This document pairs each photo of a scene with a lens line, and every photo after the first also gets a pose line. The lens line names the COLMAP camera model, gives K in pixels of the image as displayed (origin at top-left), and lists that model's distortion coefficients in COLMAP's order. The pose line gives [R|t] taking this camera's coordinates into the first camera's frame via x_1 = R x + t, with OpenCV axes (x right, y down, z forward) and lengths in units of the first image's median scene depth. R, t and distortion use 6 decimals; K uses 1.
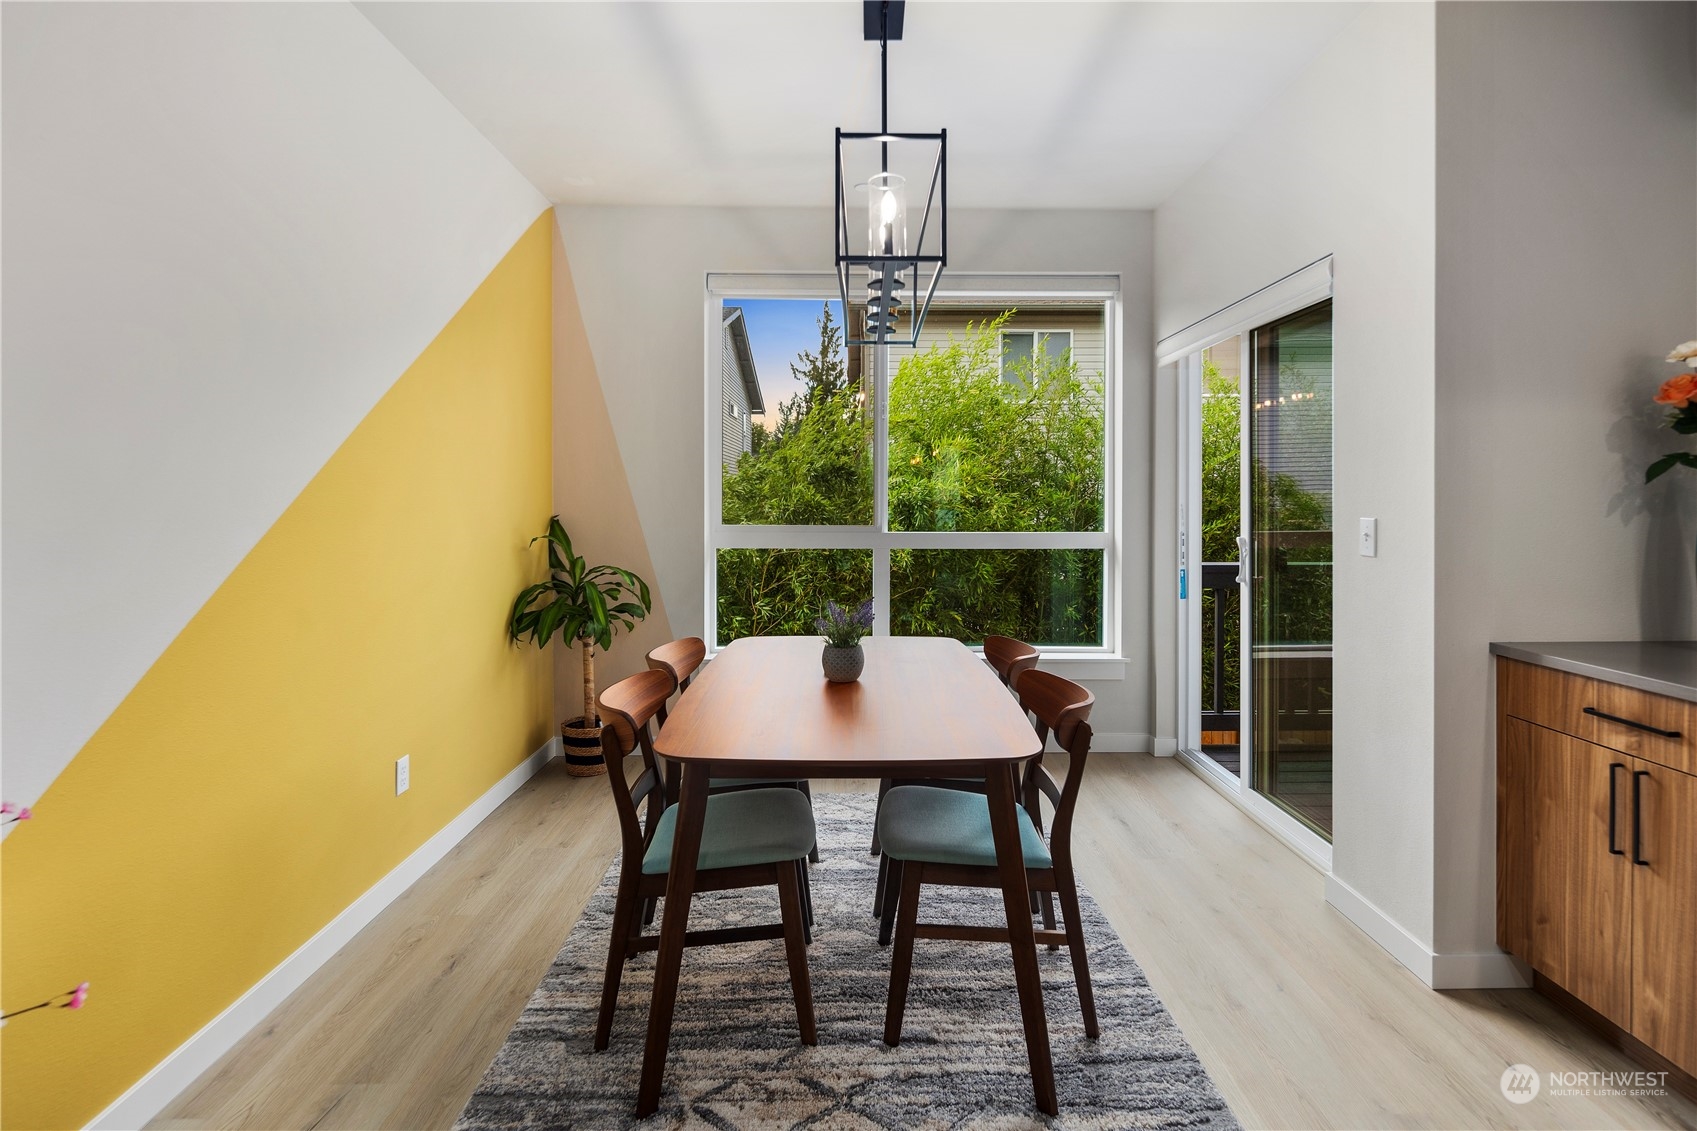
lens RADIAL K [[823.3, 0, 858.9], [0, 823.3, 494.6], [0, 0, 1]] dist [0.001629, -0.001818]
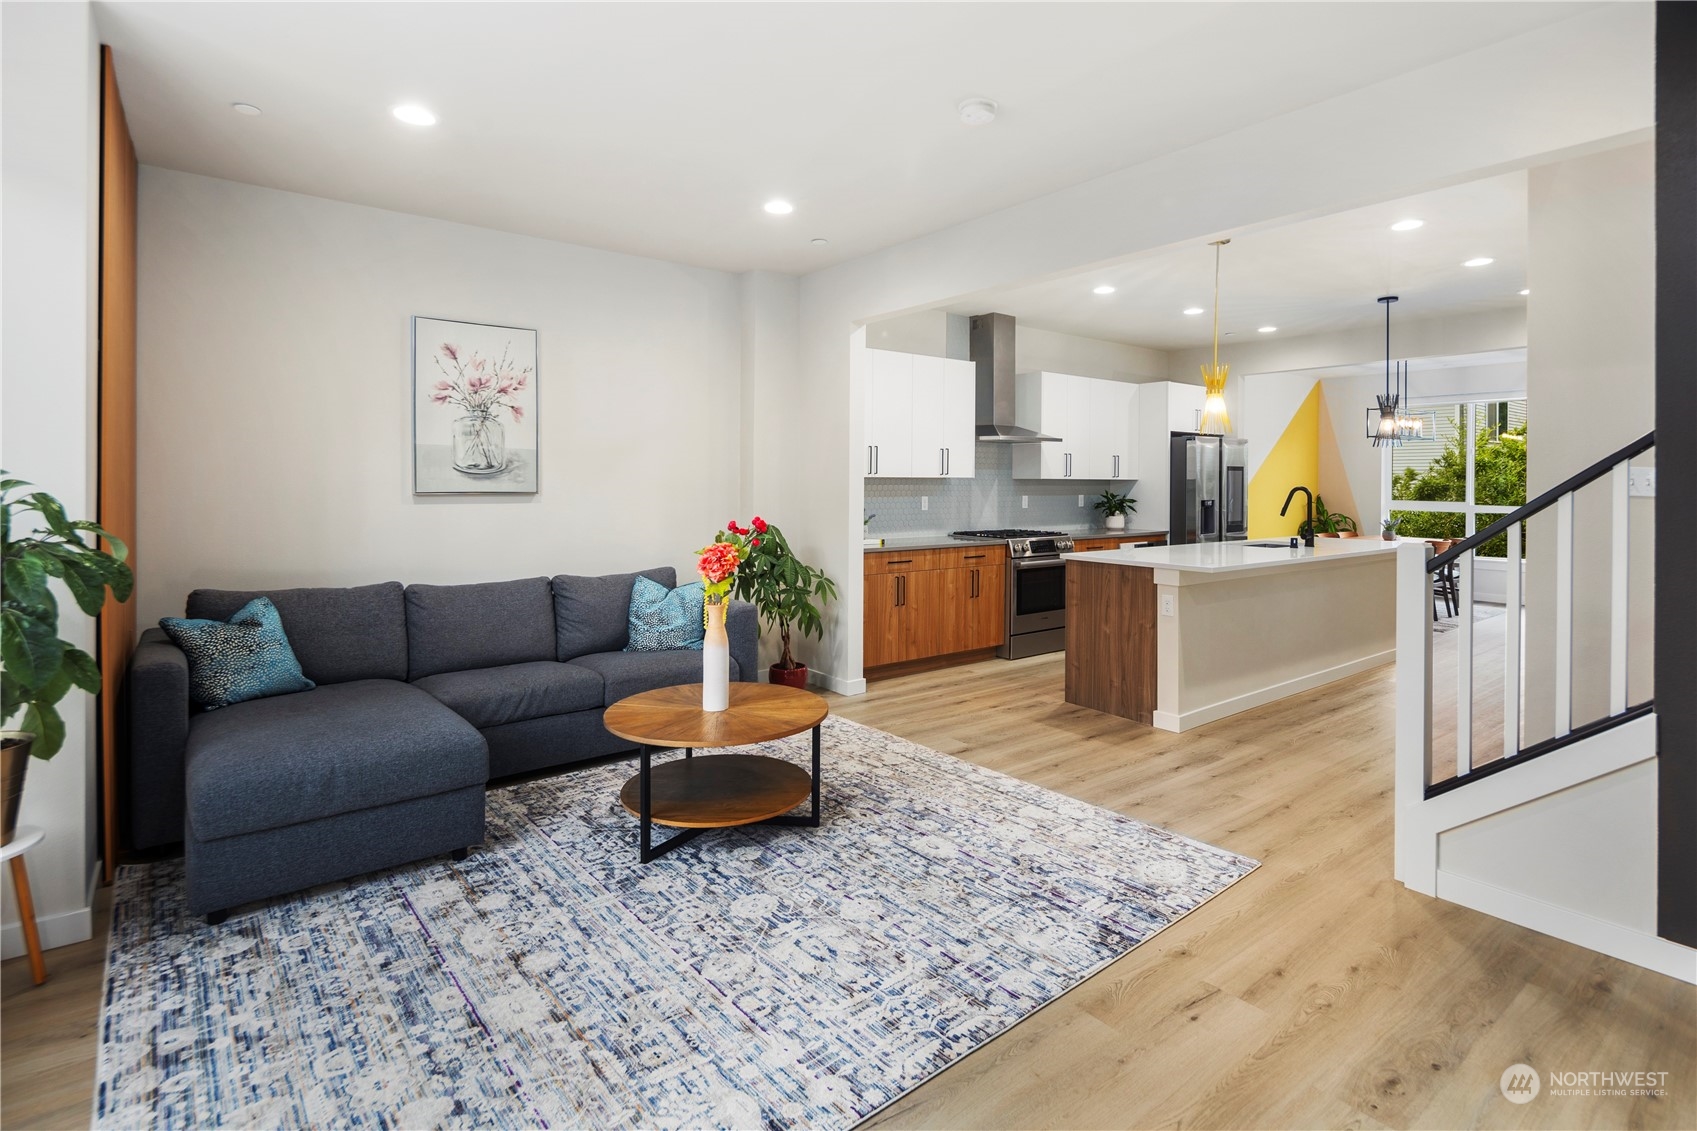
lens RADIAL K [[831.0, 0, 862.8], [0, 831.0, 481.0], [0, 0, 1]] dist [0.004281, -0.005652]
pose [[0.601969, 0.004073, -0.798509, 0.957403], [-0.003322, 0.999991, 0.002596, -0.023551], [0.798512, 0.001090, 0.601978, -1.934145]]
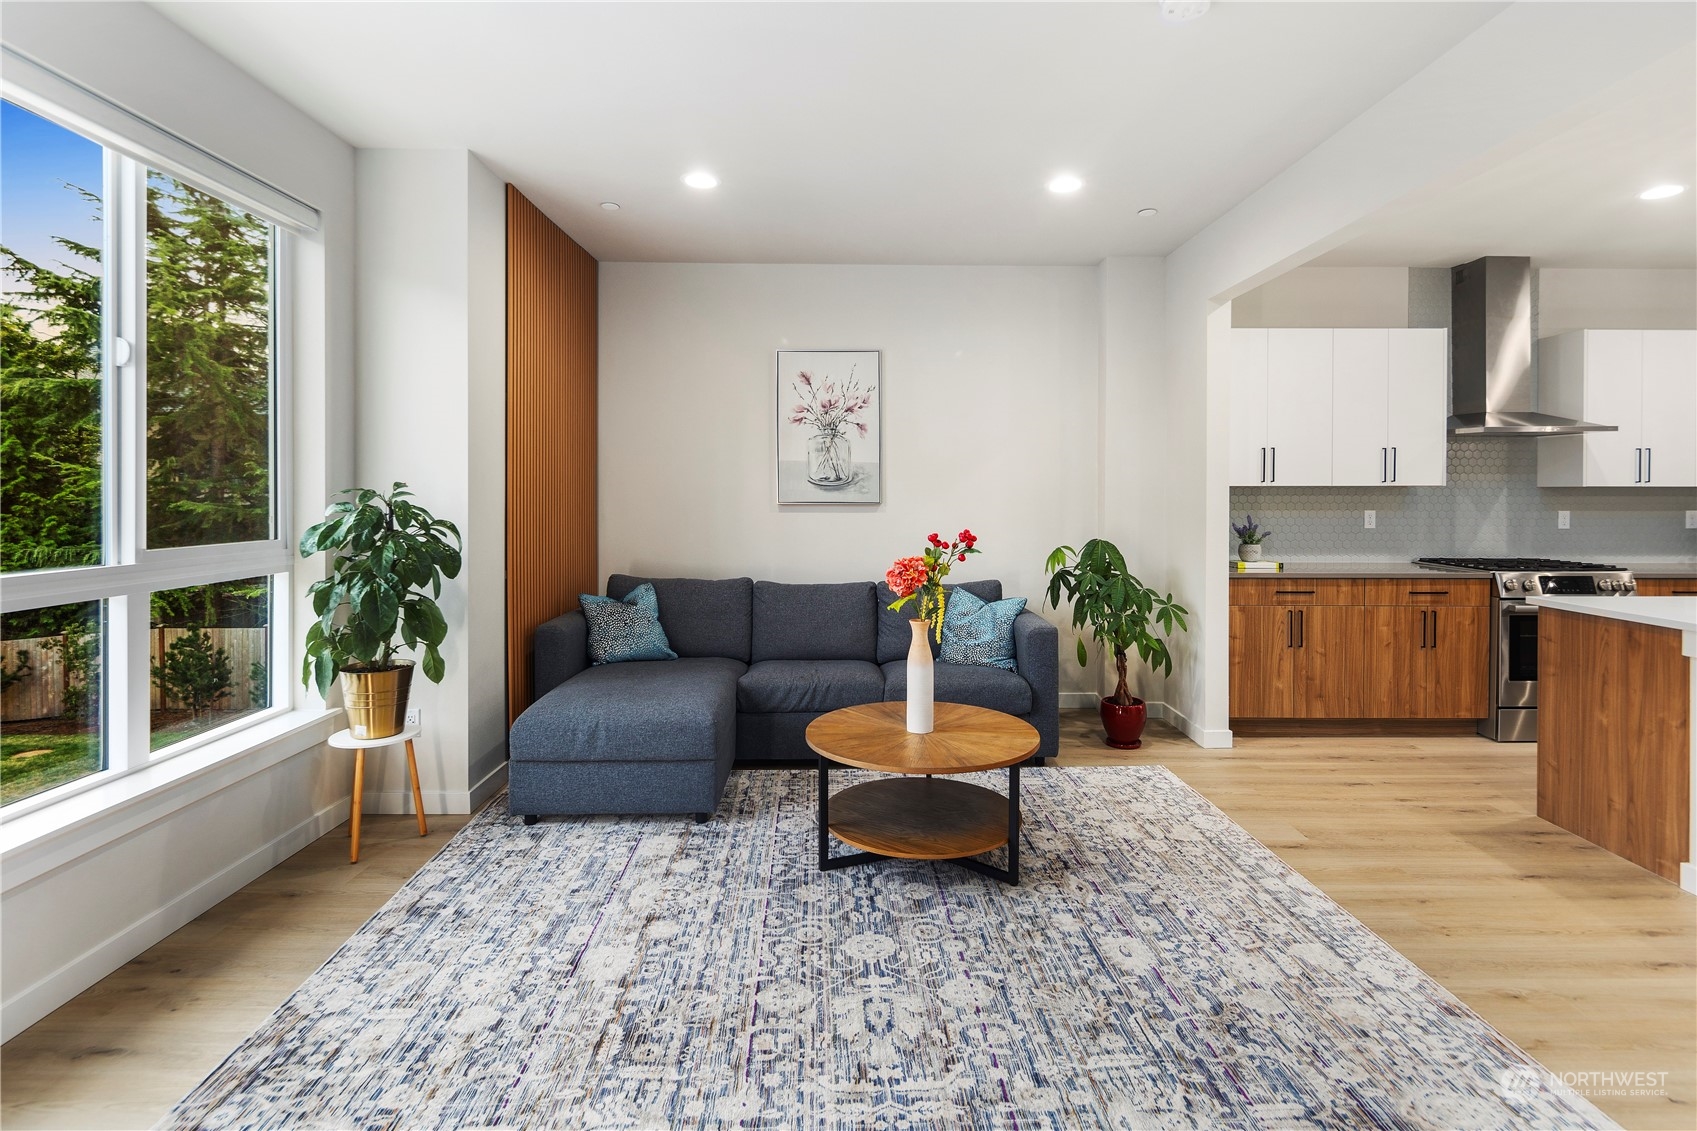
lens RADIAL K [[823.3, 0, 858.9], [0, 823.3, 494.6], [0, 0, 1]] dist [0.001629, -0.001818]
pose [[-0.010783, 0.005377, -0.999927, 0.987542], [0.002101, 0.999983, 0.005355, -0.021797], [0.999940, -0.002044, -0.010794, -1.596956]]
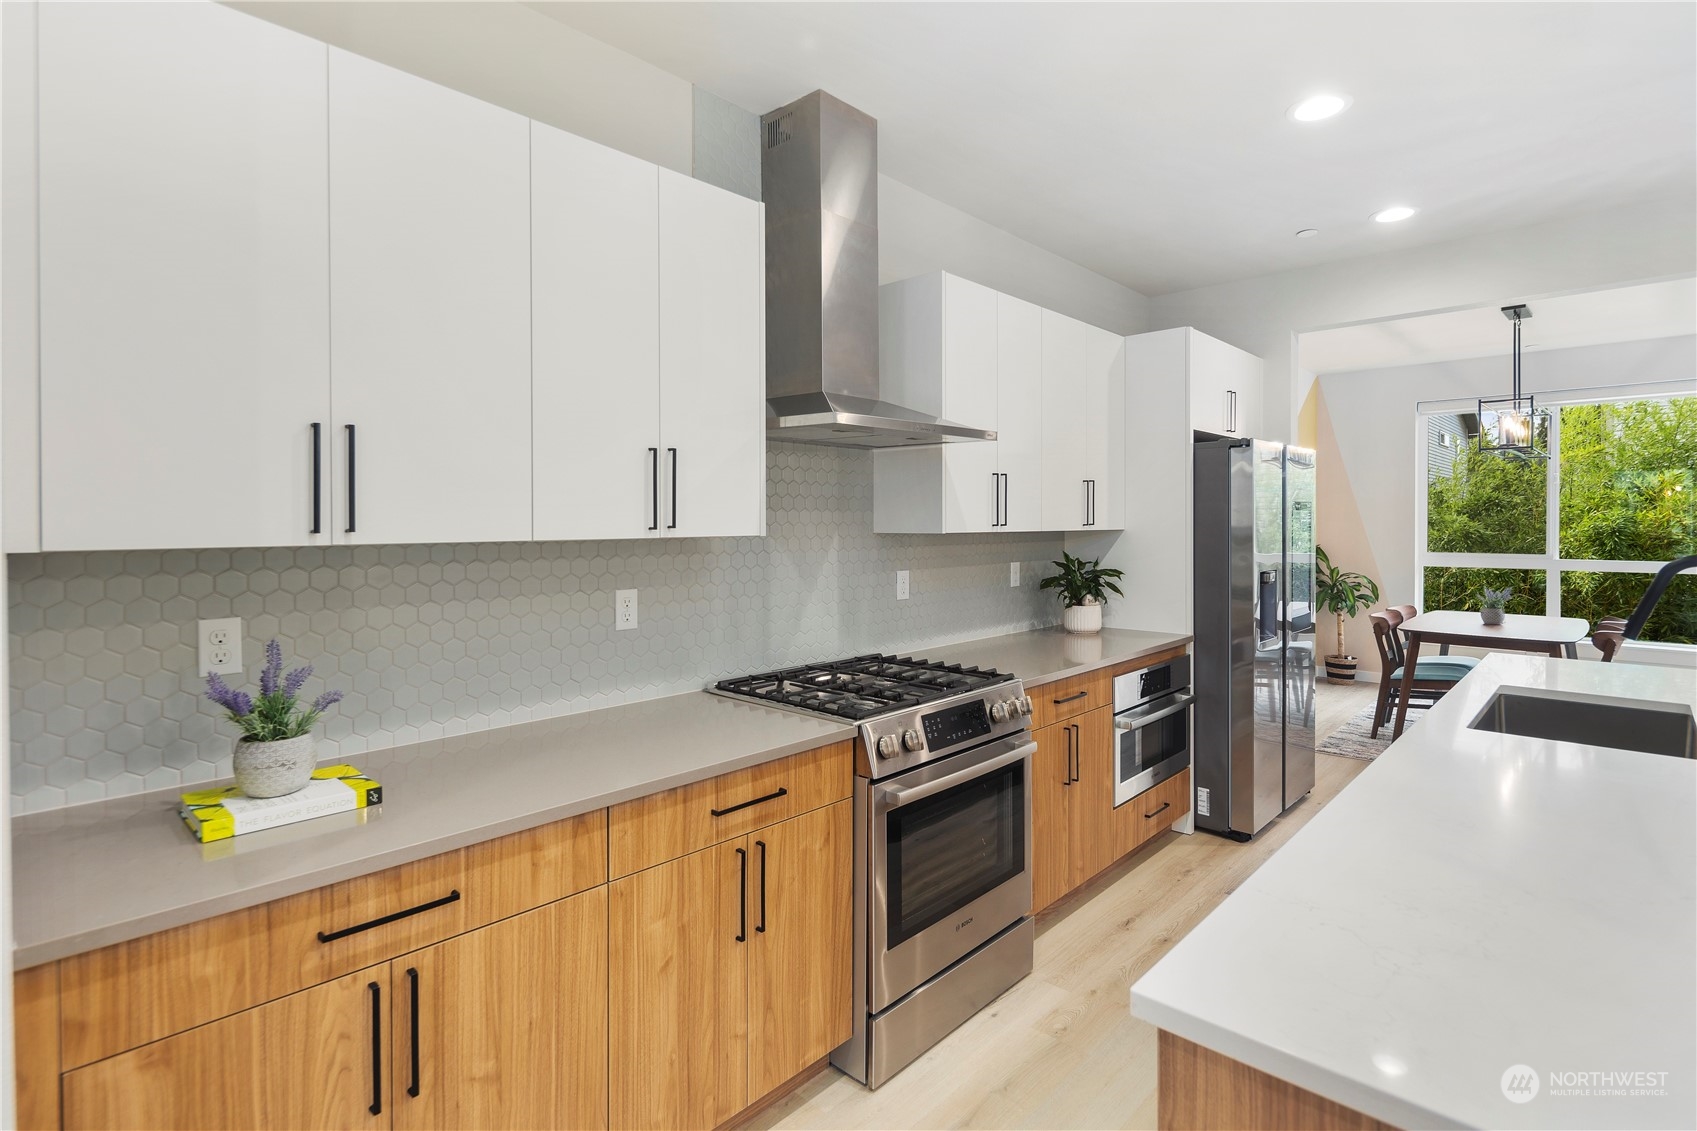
lens RADIAL K [[827.6, 0, 855.0], [0, 827.6, 528.5], [0, 0, 1]] dist [0.000725, -0.000443]
pose [[0.715261, 0.003337, -0.698849, 0.192607], [0.005358, 0.999933, 0.010258, -0.037700], [0.698837, -0.011082, 0.715195, -1.102436]]
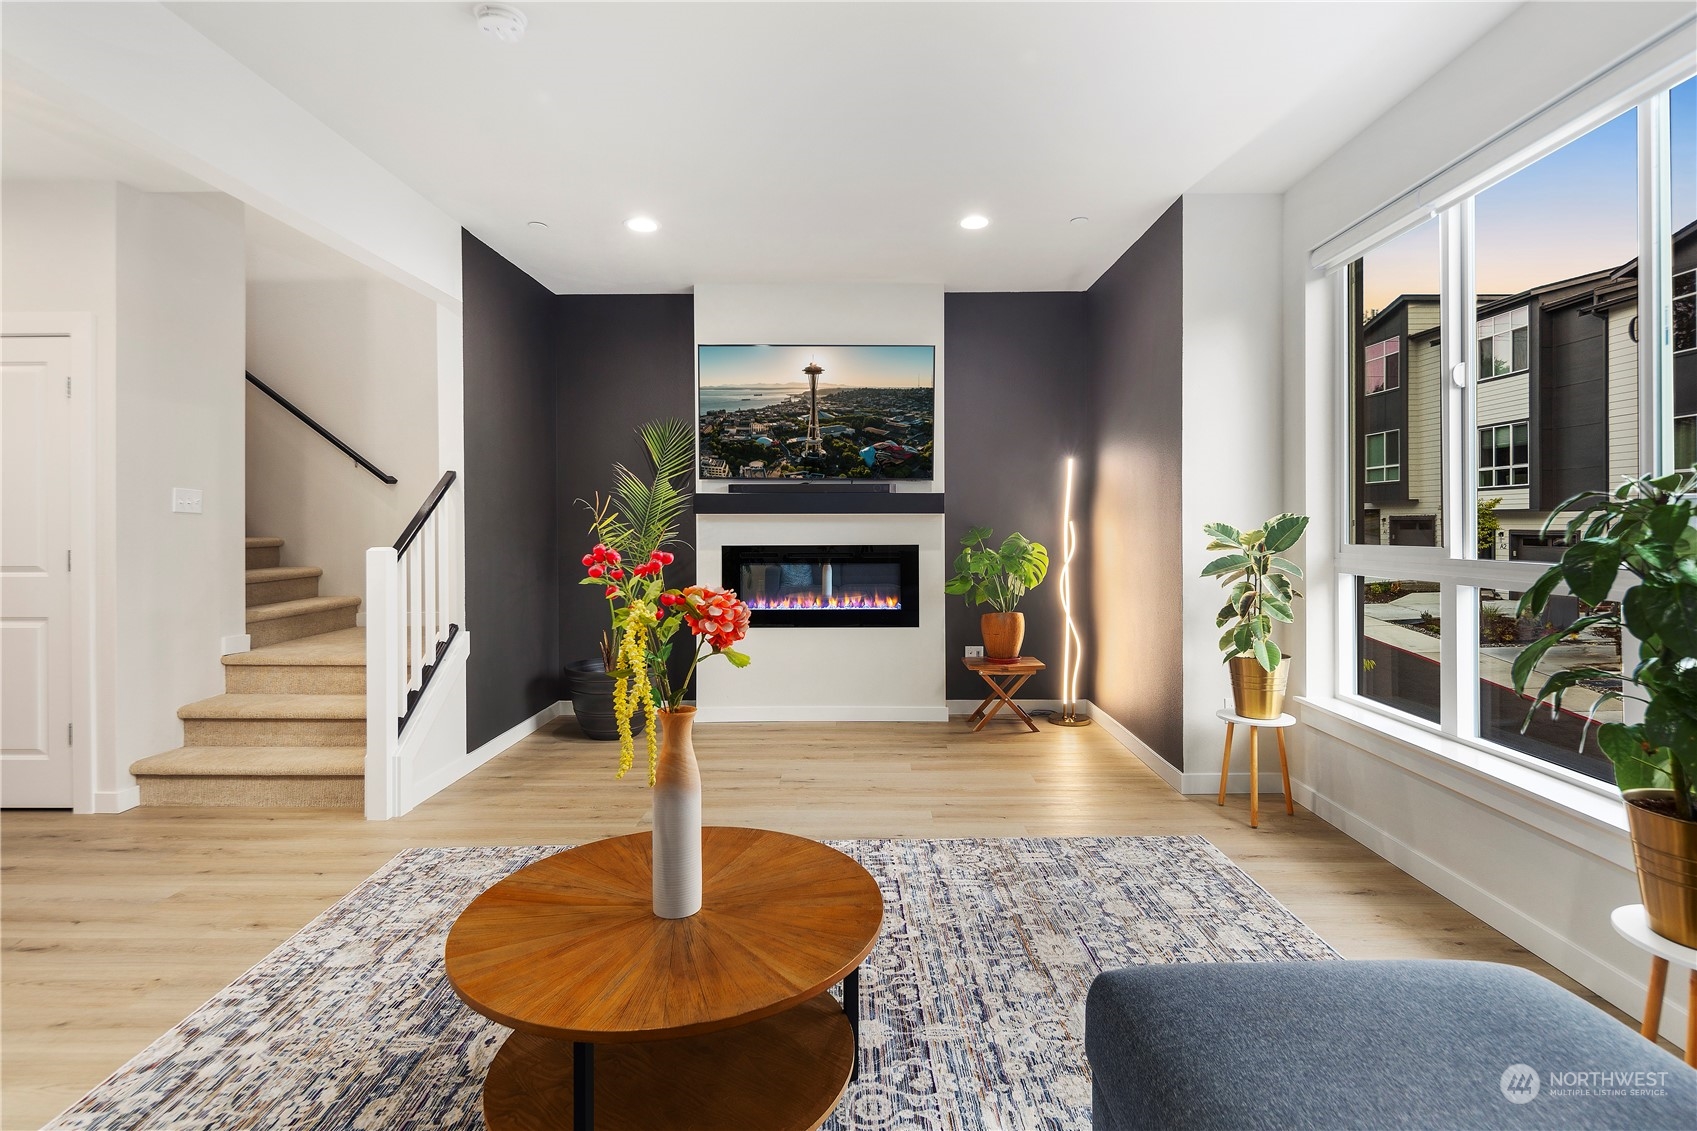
lens RADIAL K [[832.6, 0, 855.6], [0, 832.6, 548.5], [0, 0, 1]] dist [0.002145, 0.000151]
pose [[0.033458, -0.031017, 0.998959, -0.230187], [-0.001946, 0.999514, 0.031099, 0.003470], [-0.999438, -0.002985, 0.033382, -1.655870]]
